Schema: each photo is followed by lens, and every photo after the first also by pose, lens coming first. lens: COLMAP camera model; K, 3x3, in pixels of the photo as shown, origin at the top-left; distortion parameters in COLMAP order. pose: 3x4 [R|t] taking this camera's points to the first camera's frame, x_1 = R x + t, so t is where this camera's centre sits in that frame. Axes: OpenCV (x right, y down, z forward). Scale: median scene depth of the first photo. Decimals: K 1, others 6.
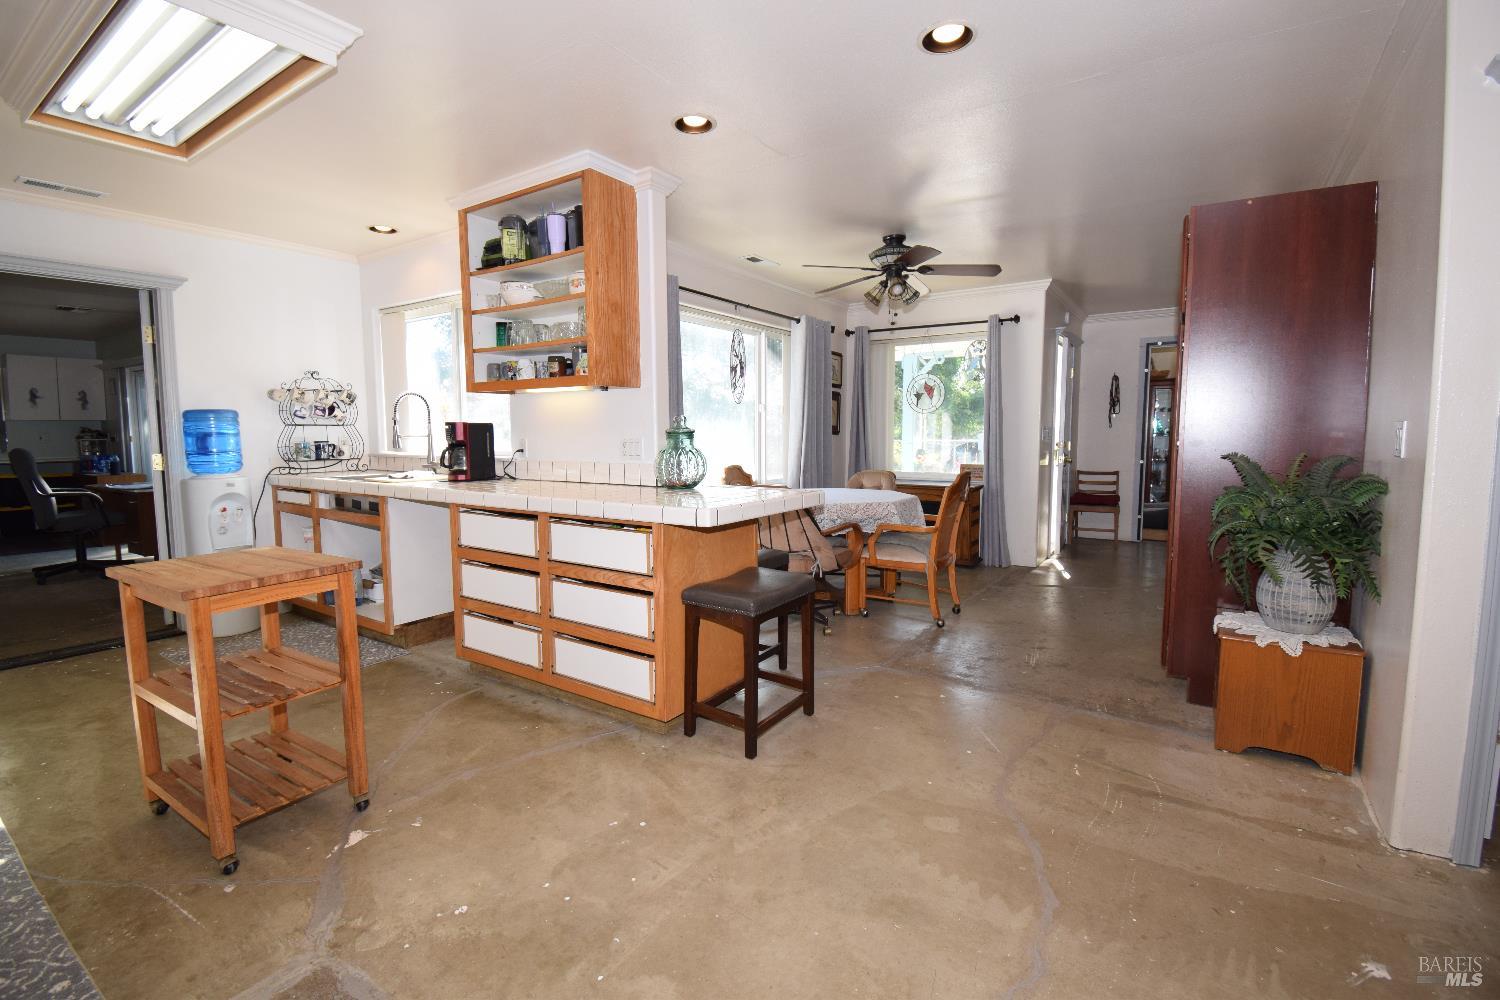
lens RADIAL K [[665.3, 0, 747.2], [0, 665.3, 495.7], [0, 0, 1]] dist [-0.001372, -0.010680]
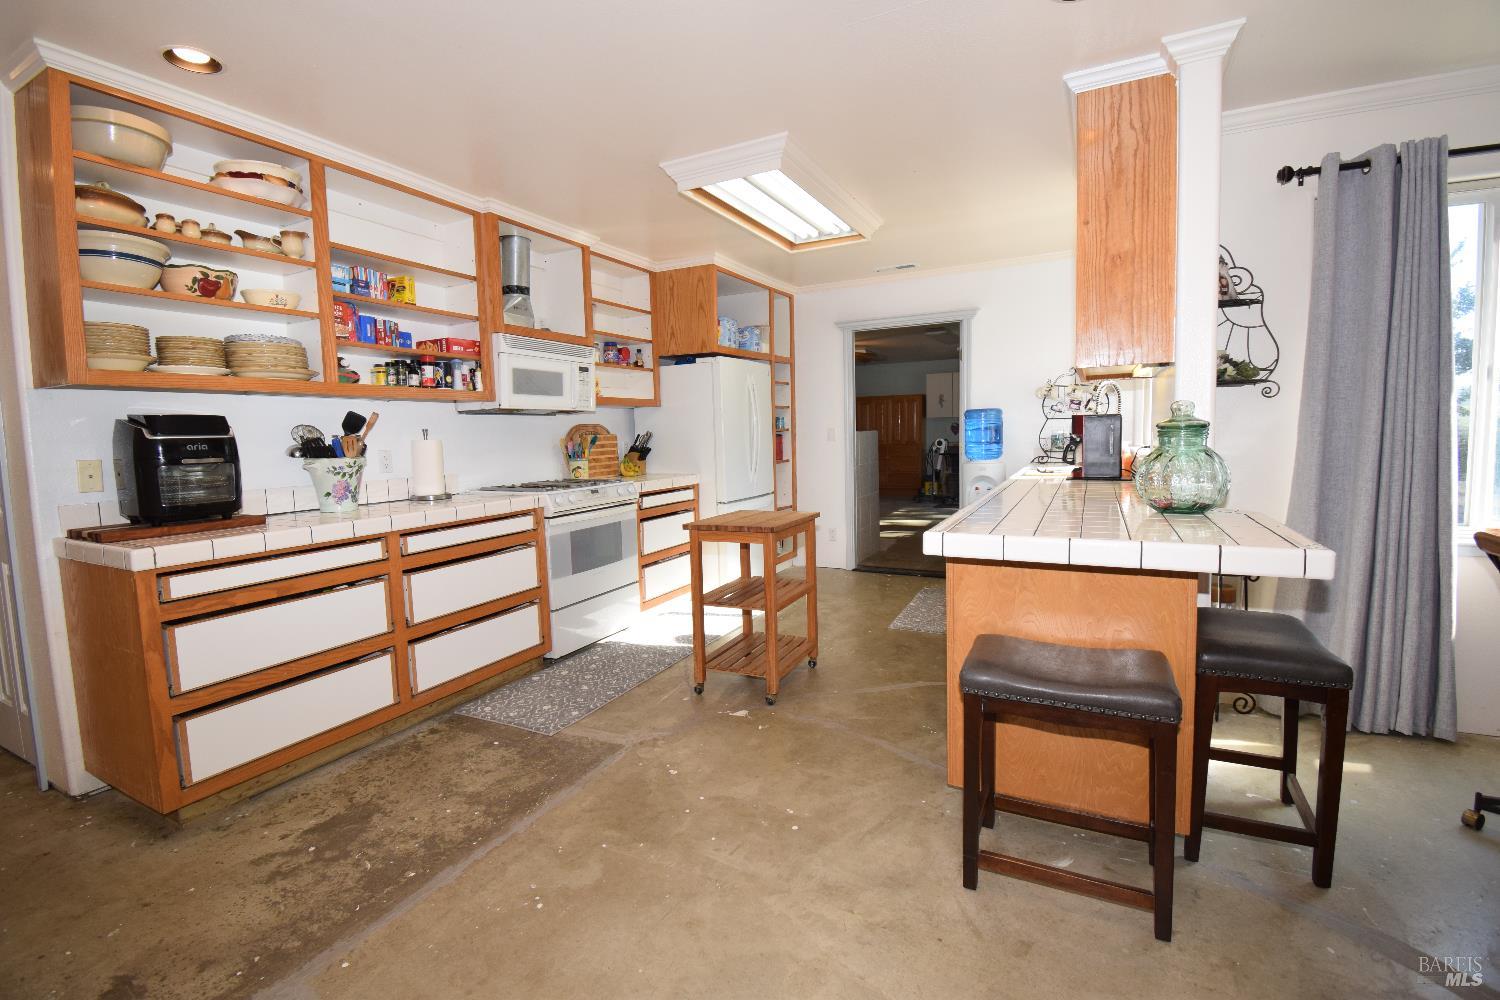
lens RADIAL K [[665.3, 0, 746.9], [0, 665.3, 491.3], [0, 0, 1]] dist [-0.001372, -0.010680]
pose [[0.112060, 0.087819, -0.989813, 0.728785], [-0.071104, 0.994243, 0.080162, -0.076818], [0.991154, 0.061396, 0.117659, 0.732931]]
